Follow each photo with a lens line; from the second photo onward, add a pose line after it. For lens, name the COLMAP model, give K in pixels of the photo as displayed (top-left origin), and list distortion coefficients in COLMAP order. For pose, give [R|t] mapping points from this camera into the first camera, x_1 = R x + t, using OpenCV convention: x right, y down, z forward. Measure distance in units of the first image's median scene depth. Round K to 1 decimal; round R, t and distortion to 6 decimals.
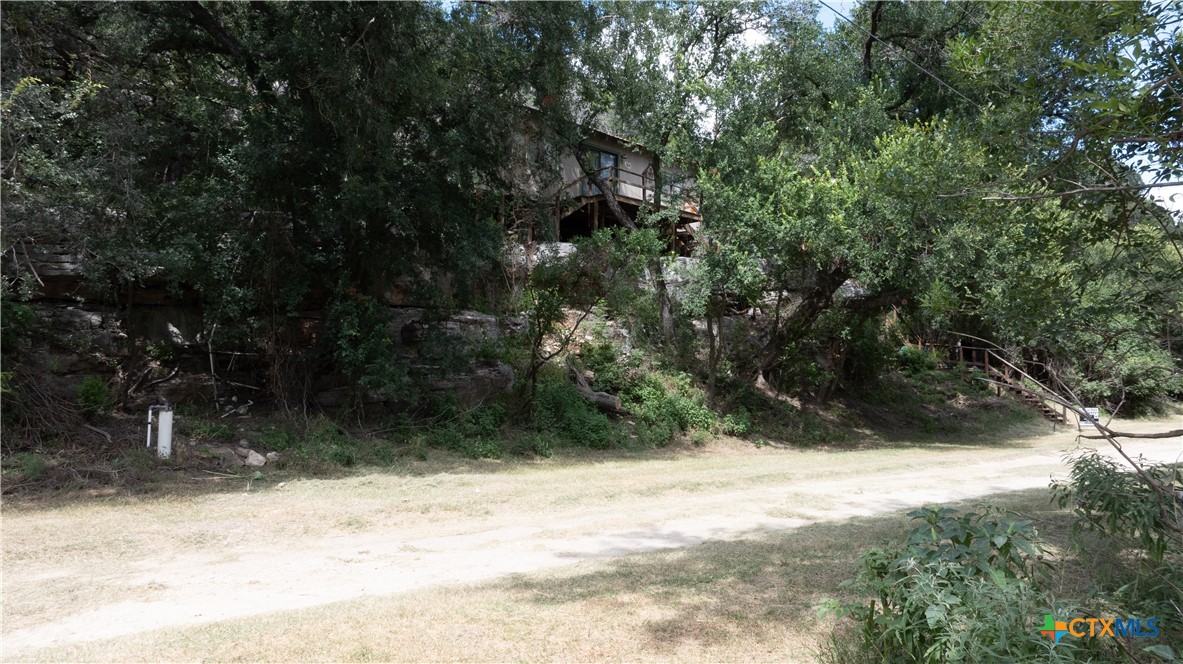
lens RADIAL K [[848.0, 0, 586.7], [0, 848.0, 332.7], [0, 0, 1]] dist [-0.025186, 0.001976]
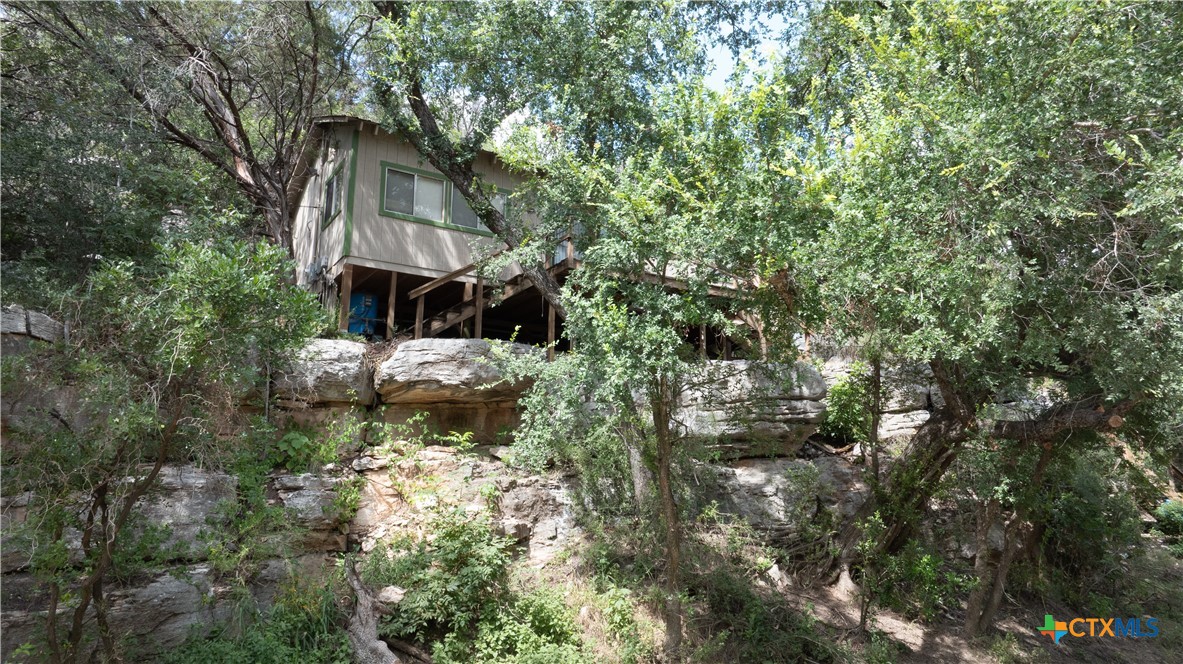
lens RADIAL K [[848.0, 0, 586.7], [0, 848.0, 332.7], [0, 0, 1]] dist [-0.025186, 0.001976]
pose [[0.964856, -0.059647, -0.255921, 0.201596], [0.016581, 0.985776, -0.167242, -0.011809], [0.262256, 0.157121, 0.952121, 0.454001]]
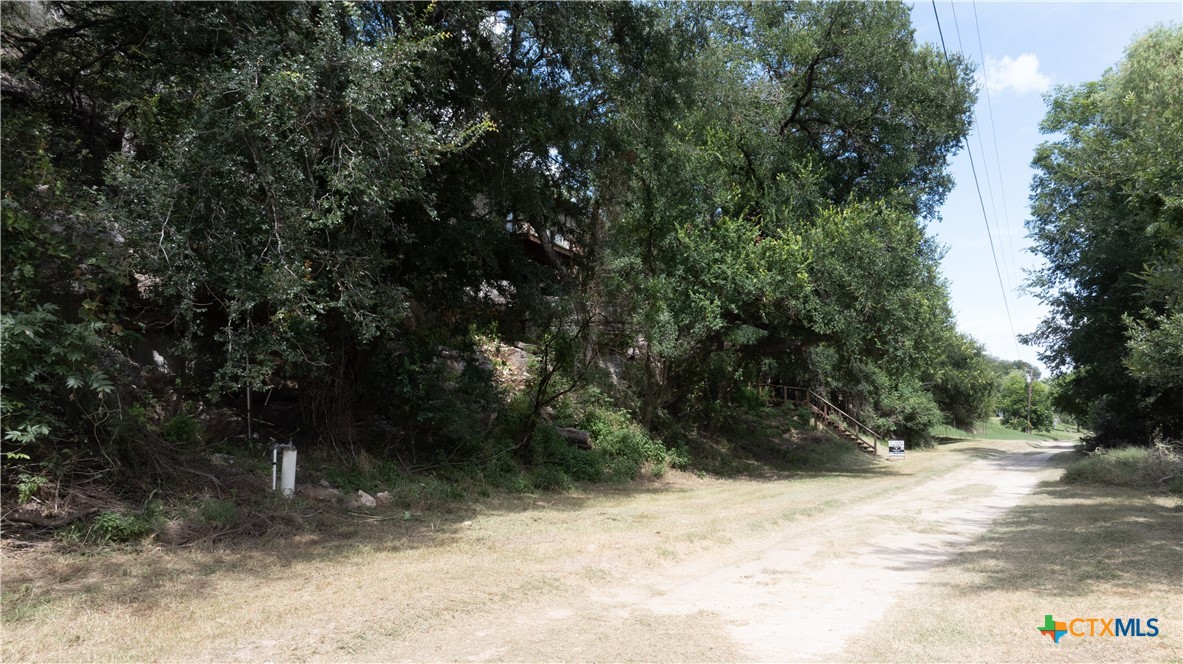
lens RADIAL K [[848.0, 0, 586.7], [0, 848.0, 332.7], [0, 0, 1]] dist [-0.025186, 0.001976]
pose [[0.947664, 0.035807, 0.317254, -0.240097], [-0.023692, 0.998838, -0.041965, -0.002790], [-0.318388, 0.032252, 0.947412, 0.002123]]
